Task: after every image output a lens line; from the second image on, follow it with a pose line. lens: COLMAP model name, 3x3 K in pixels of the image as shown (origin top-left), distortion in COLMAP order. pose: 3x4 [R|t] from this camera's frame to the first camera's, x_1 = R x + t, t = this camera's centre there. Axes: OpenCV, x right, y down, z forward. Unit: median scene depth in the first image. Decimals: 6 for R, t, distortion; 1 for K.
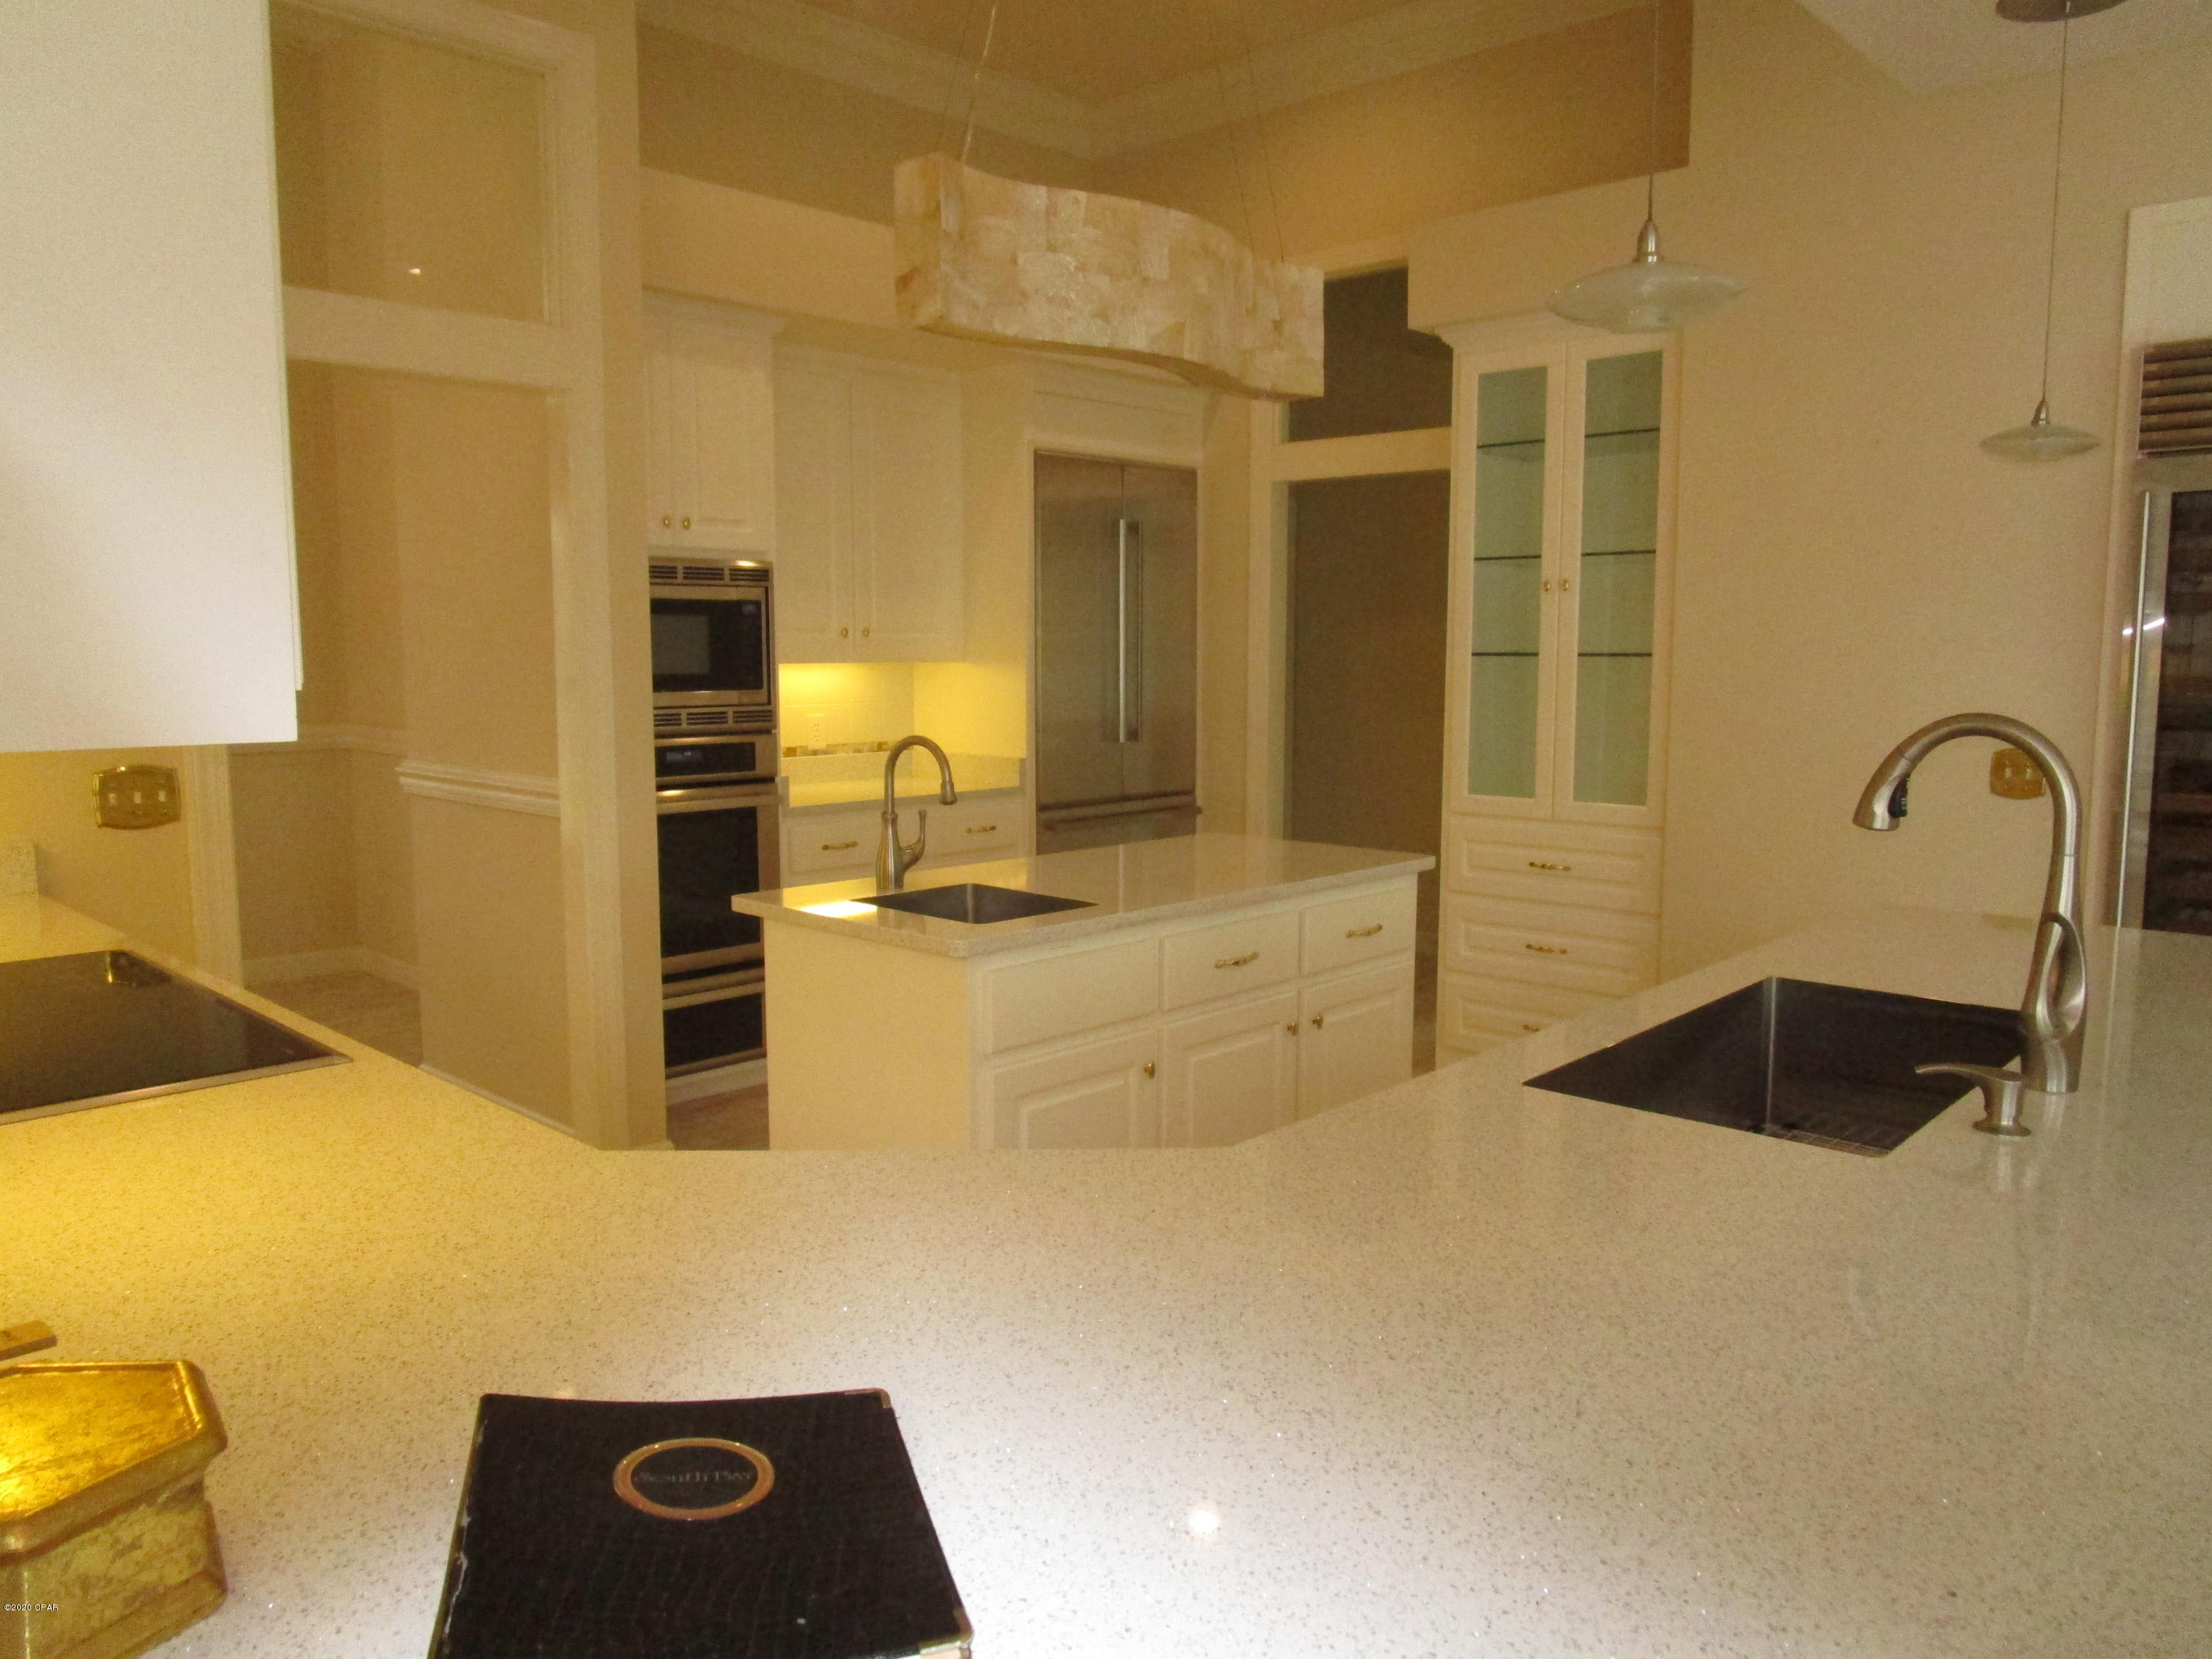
lens RADIAL K [[1571.0, 0, 1100.4], [0, 1571.0, 841.7], [0, 0, 1]] dist [-0.041128, 0.026283]
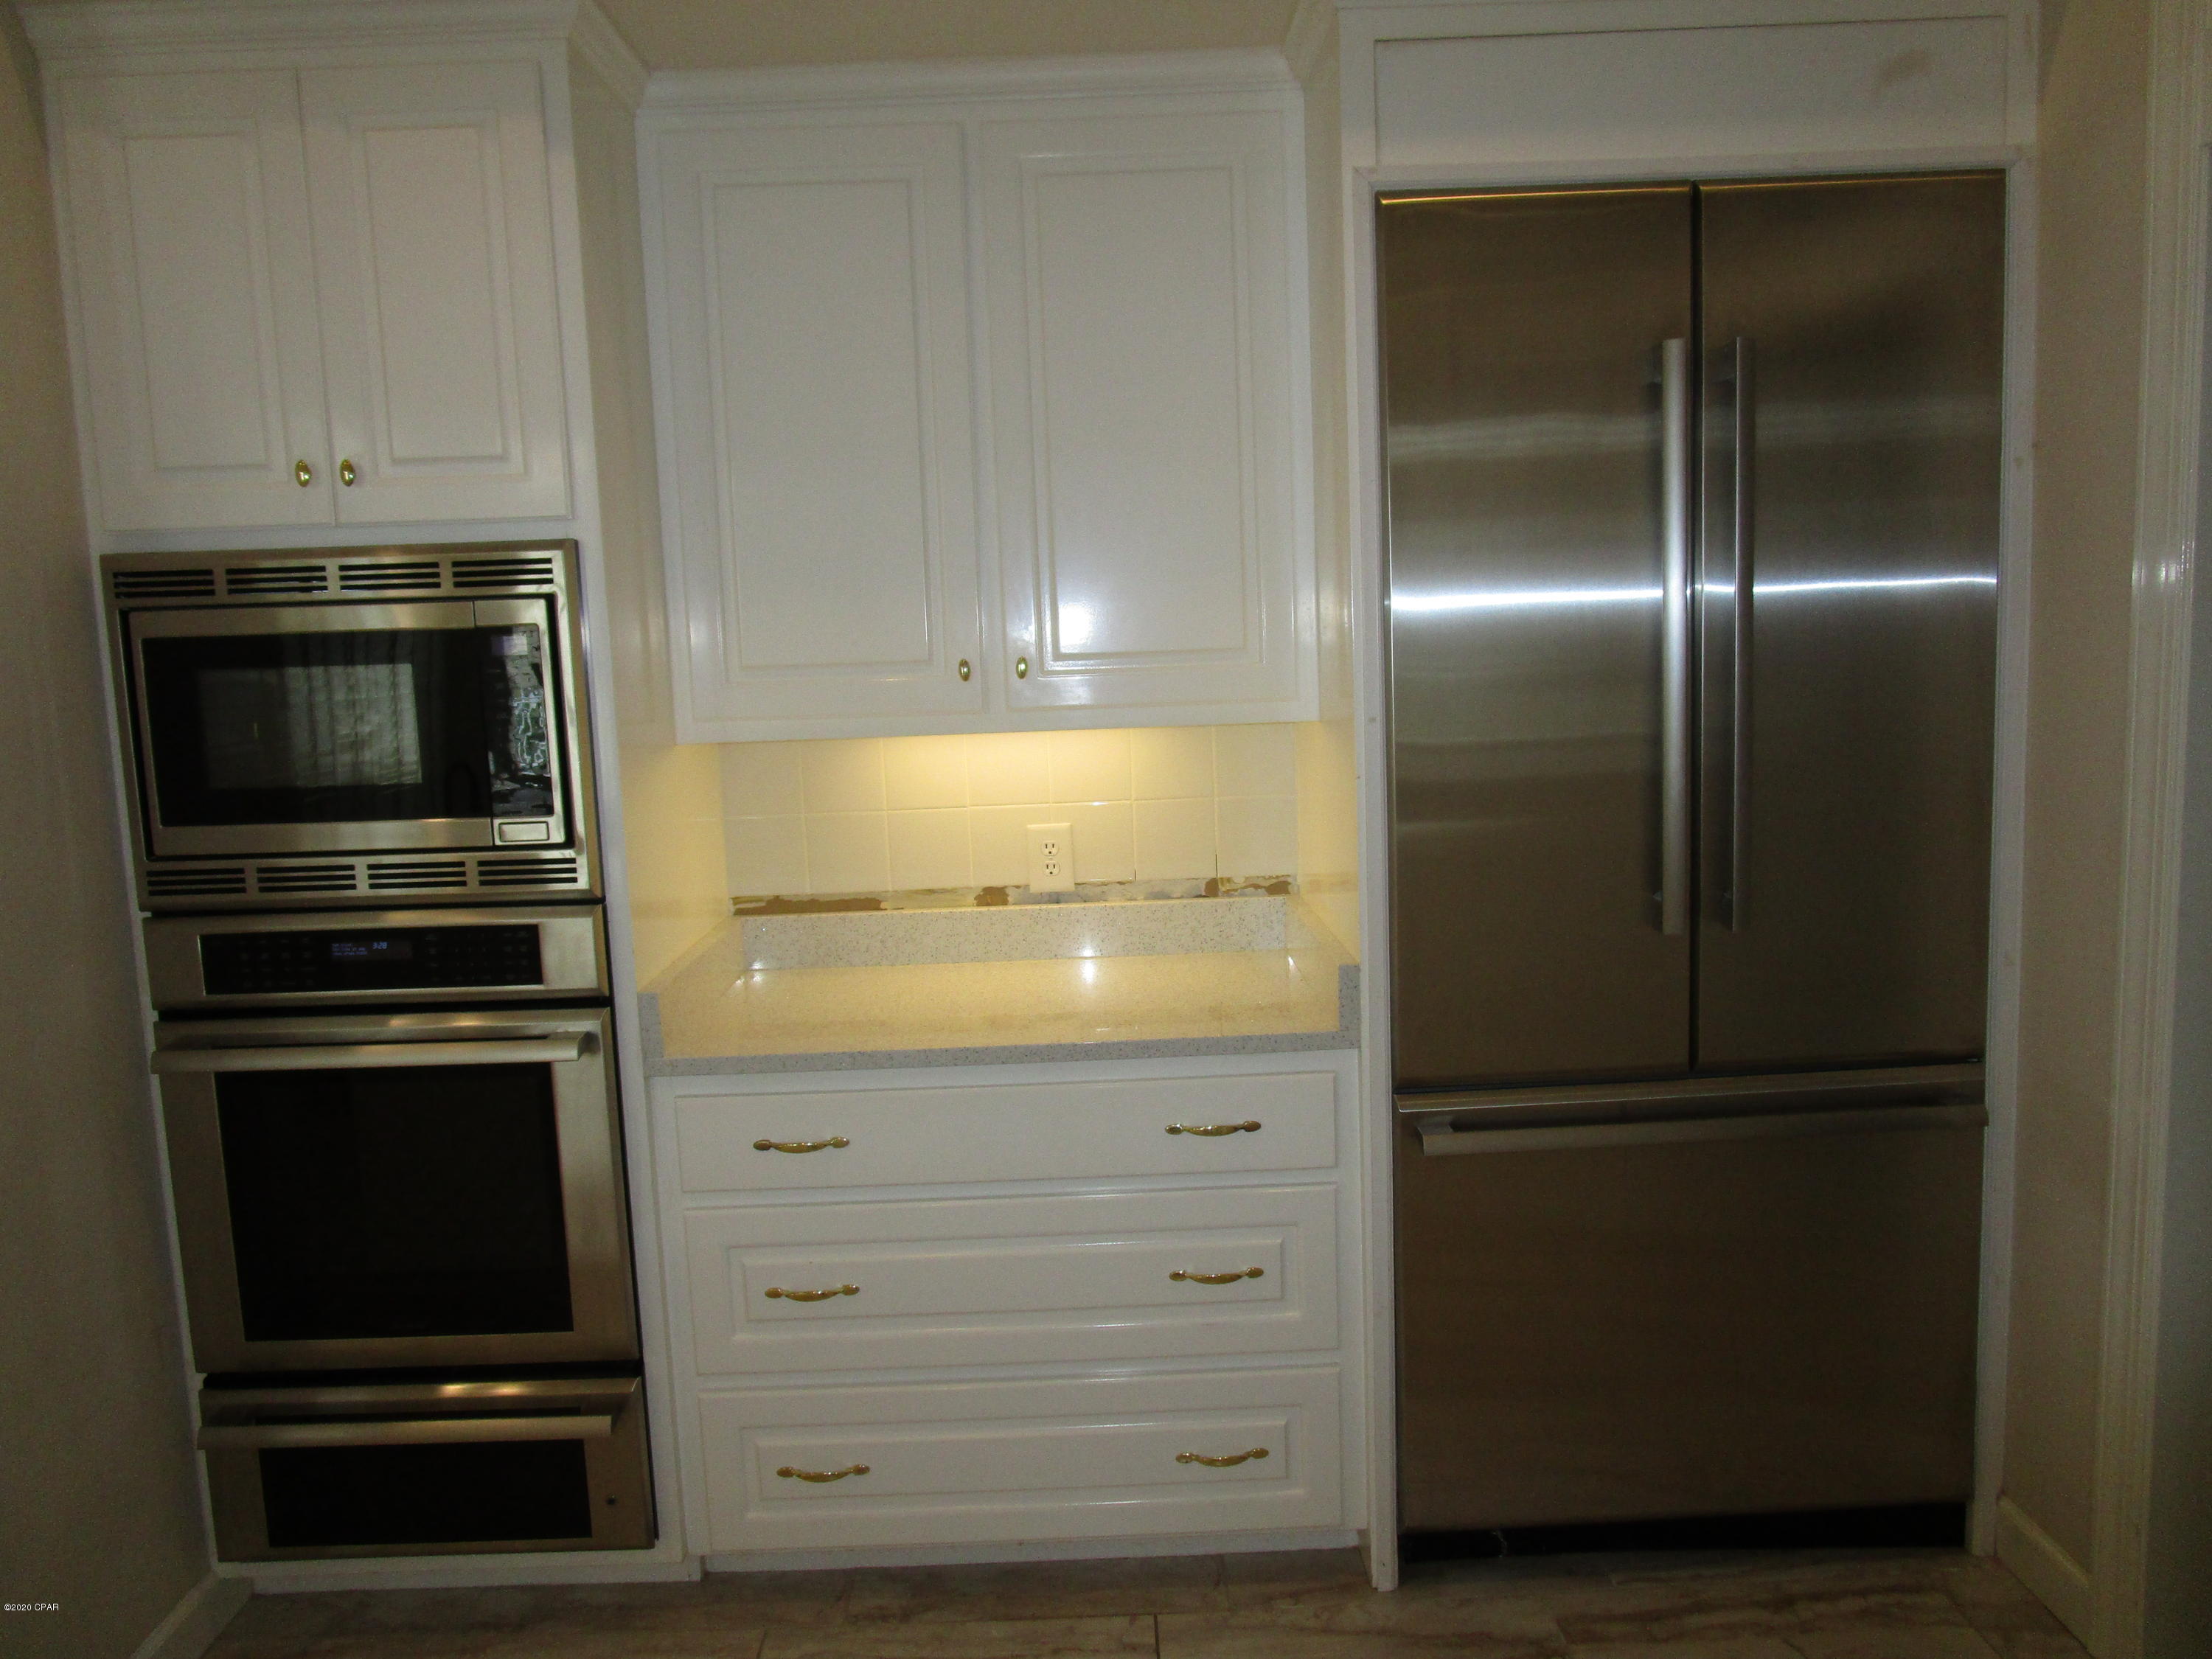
lens RADIAL K [[1571.0, 0, 1100.4], [0, 1571.0, 841.7], [0, 0, 1]] dist [-0.041128, 0.026283]
pose [[0.697766, 0.057051, -0.714051, 0.233066], [-0.047510, 0.998314, 0.033337, -0.113403], [0.714749, 0.010663, 0.699300, 0.805008]]
